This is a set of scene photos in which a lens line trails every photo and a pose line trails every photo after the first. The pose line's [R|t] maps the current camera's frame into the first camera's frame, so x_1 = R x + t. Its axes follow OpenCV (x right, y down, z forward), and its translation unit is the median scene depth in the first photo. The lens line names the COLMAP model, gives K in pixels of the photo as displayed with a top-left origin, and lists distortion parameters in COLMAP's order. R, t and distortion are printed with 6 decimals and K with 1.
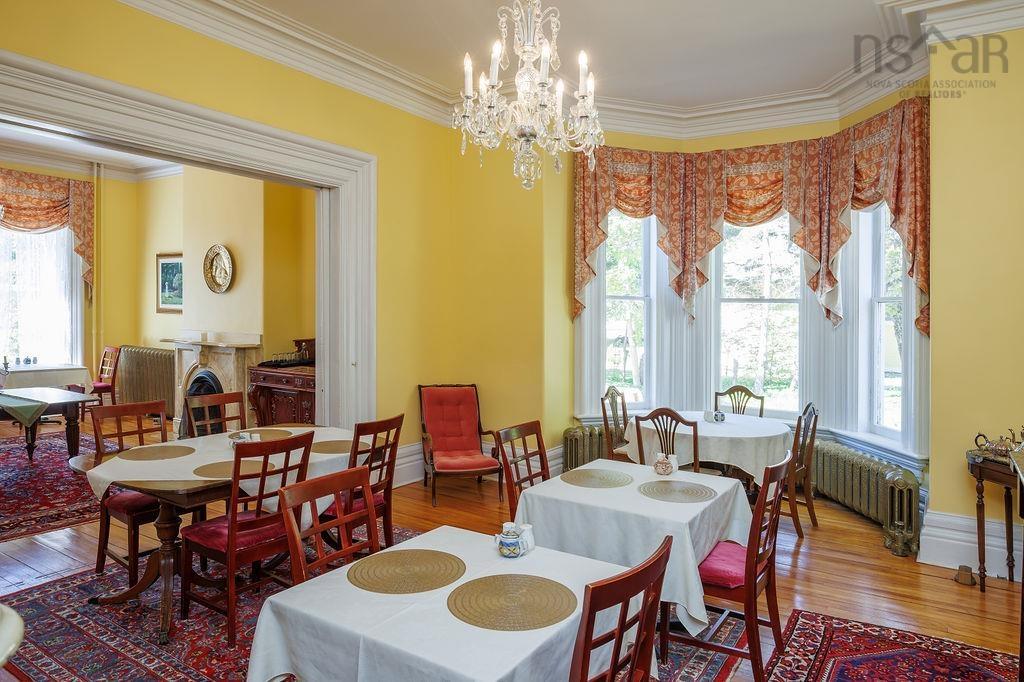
lens RADIAL K [[641.4, 0, 512.0], [0, 641.4, 341.0], [0, 0, 1]] dist [-0.007423, -0.004019]
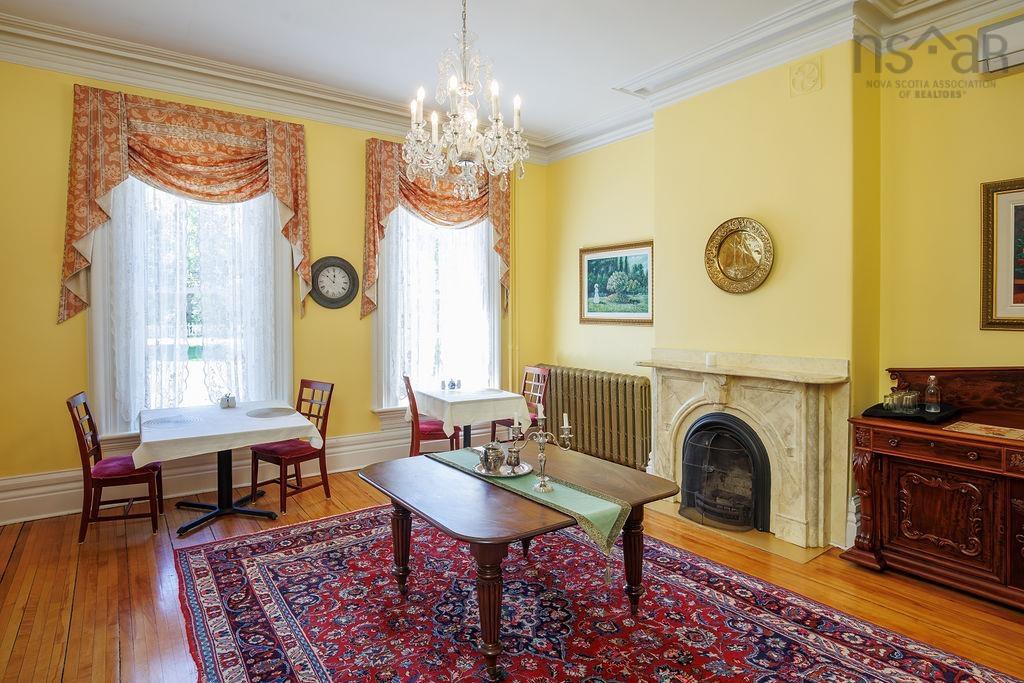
lens RADIAL K [[580.9, 0, 512.0], [0, 580.9, 341.5], [0, 0, 1]] dist [0.000979, 0.000056]
pose [[0.937097, 0.001679, -0.349066, -0.398178], [-0.001721, 0.999999, 0.000190, -0.022449], [0.349066, 0.000423, 0.937098, 0.308867]]
